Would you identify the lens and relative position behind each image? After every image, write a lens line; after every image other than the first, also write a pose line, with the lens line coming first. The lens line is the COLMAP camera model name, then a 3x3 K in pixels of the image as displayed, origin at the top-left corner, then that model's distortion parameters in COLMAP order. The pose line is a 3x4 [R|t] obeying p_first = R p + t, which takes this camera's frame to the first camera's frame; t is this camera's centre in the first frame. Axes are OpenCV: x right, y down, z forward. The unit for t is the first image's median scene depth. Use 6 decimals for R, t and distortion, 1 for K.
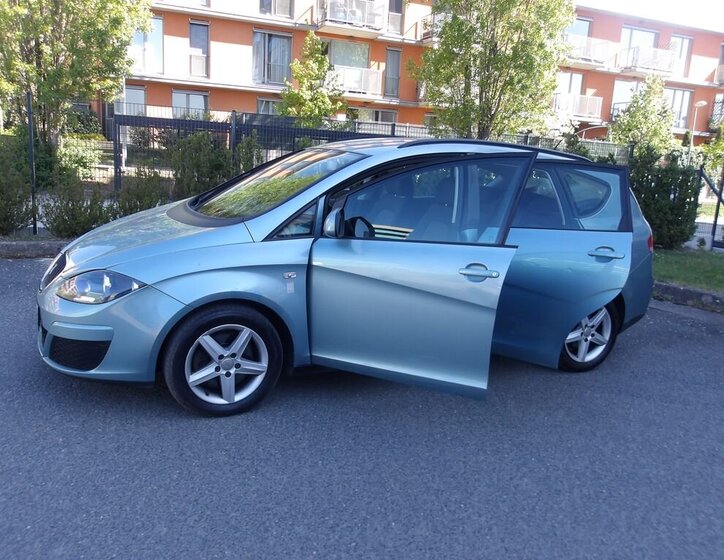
lens RADIAL K [[601.6, 0, 363.1], [0, 601.6, 251.3], [0, 0, 1]] dist [0.012844, 0.006717]
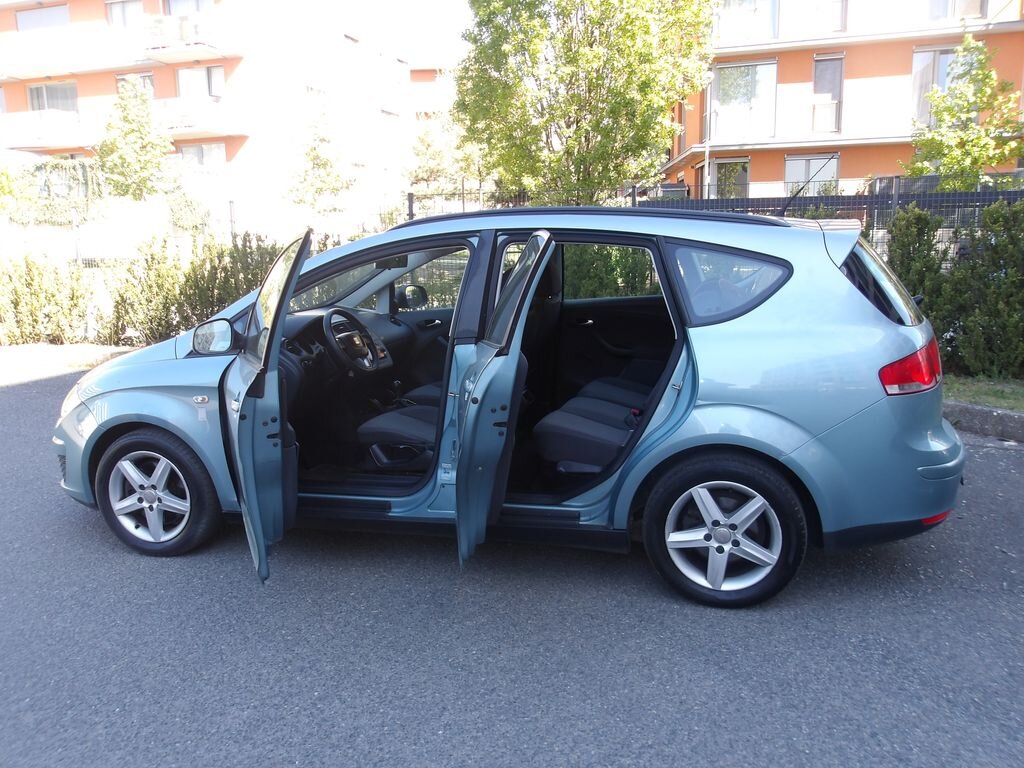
lens RADIAL K [[815.0, 0, 512.0], [0, 815.0, 384.0], [0, 0, 1]] dist [0.001651, 0.004563]
pose [[0.776891, 0.039525, -0.628393, 0.180542], [-0.034947, 0.999196, 0.019642, -0.003497], [0.628664, 0.006701, 0.777648, 0.079234]]
